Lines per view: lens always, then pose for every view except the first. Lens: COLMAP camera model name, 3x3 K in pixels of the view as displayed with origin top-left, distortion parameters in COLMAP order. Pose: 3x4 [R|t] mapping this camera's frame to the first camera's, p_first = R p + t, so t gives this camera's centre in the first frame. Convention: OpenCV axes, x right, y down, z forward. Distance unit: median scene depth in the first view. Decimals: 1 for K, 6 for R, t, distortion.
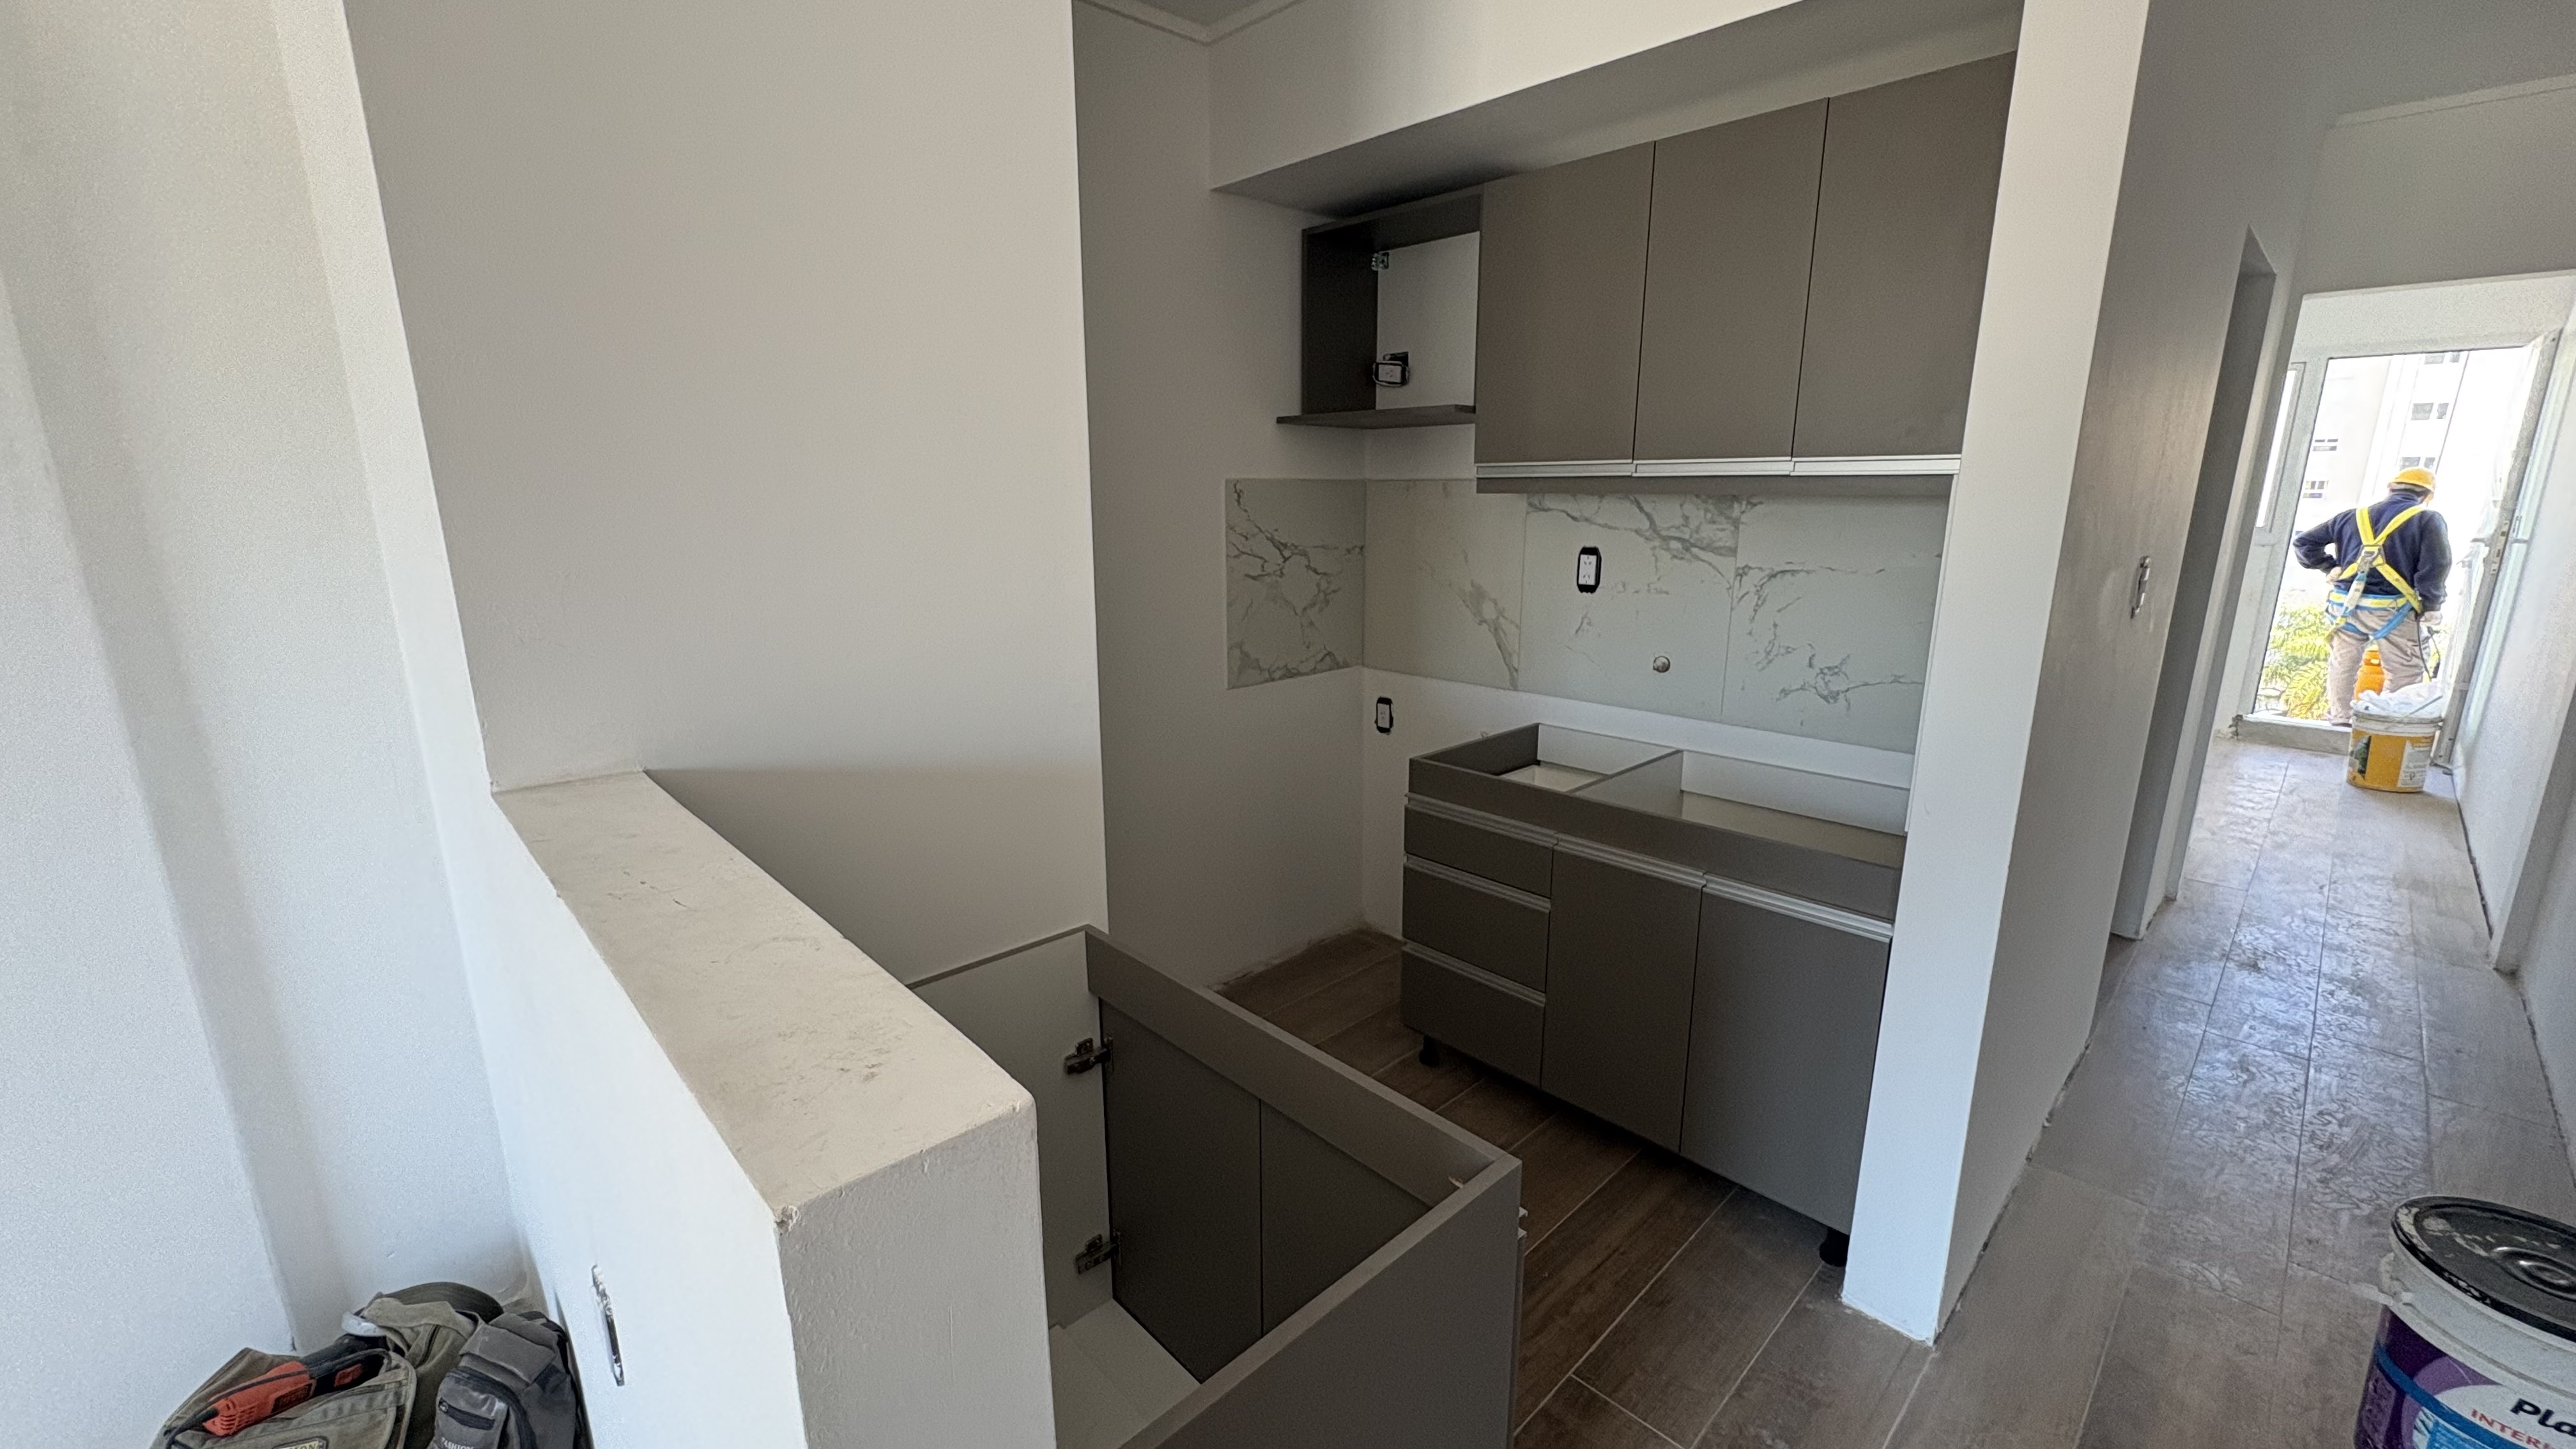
lens RADIAL K [[1025.1, 0, 1299.7], [0, 1025.1, 719.1], [0, 0, 1]] dist [0.000271, 0.000040]
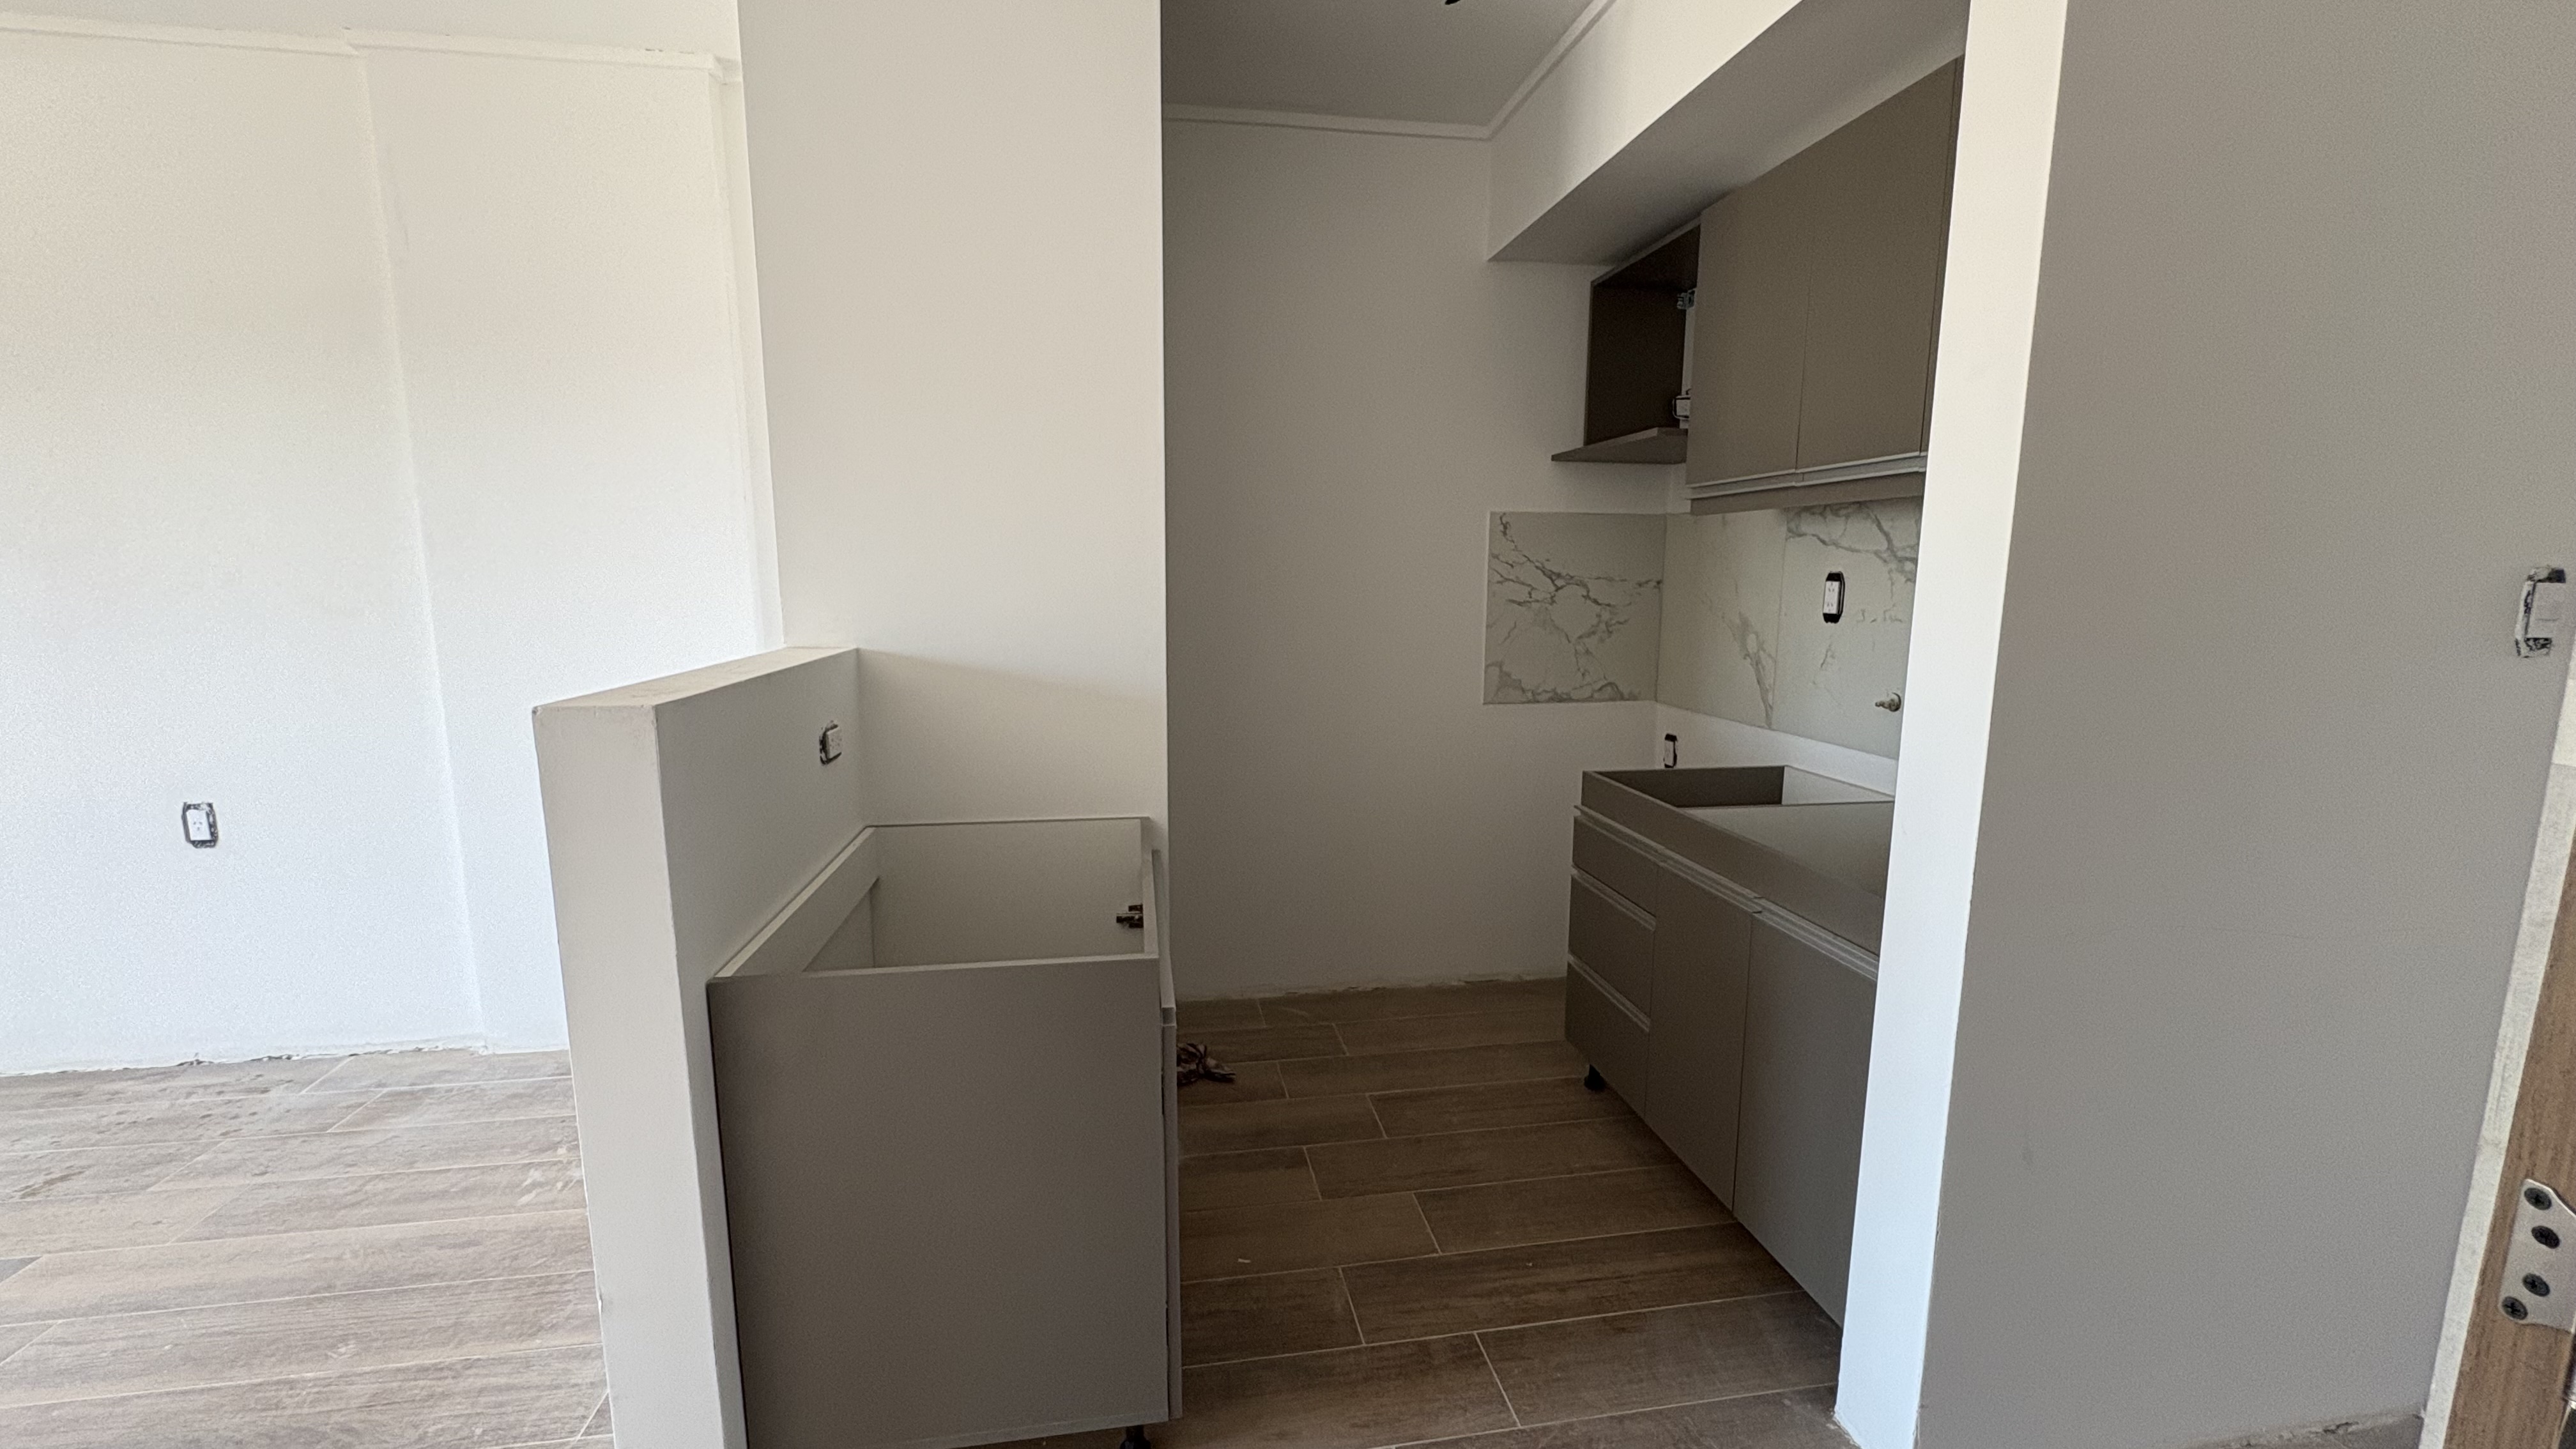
lens RADIAL K [[1025.1, 0, 1287.3], [0, 1025.1, 716.2], [0, 0, 1]] dist [0.000271, 0.000040]
pose [[0.821402, 0.086065, -0.563819, 0.377946], [-0.130456, 0.990693, -0.038829, 0.054018], [0.555230, 0.105448, 0.824985, -0.010921]]
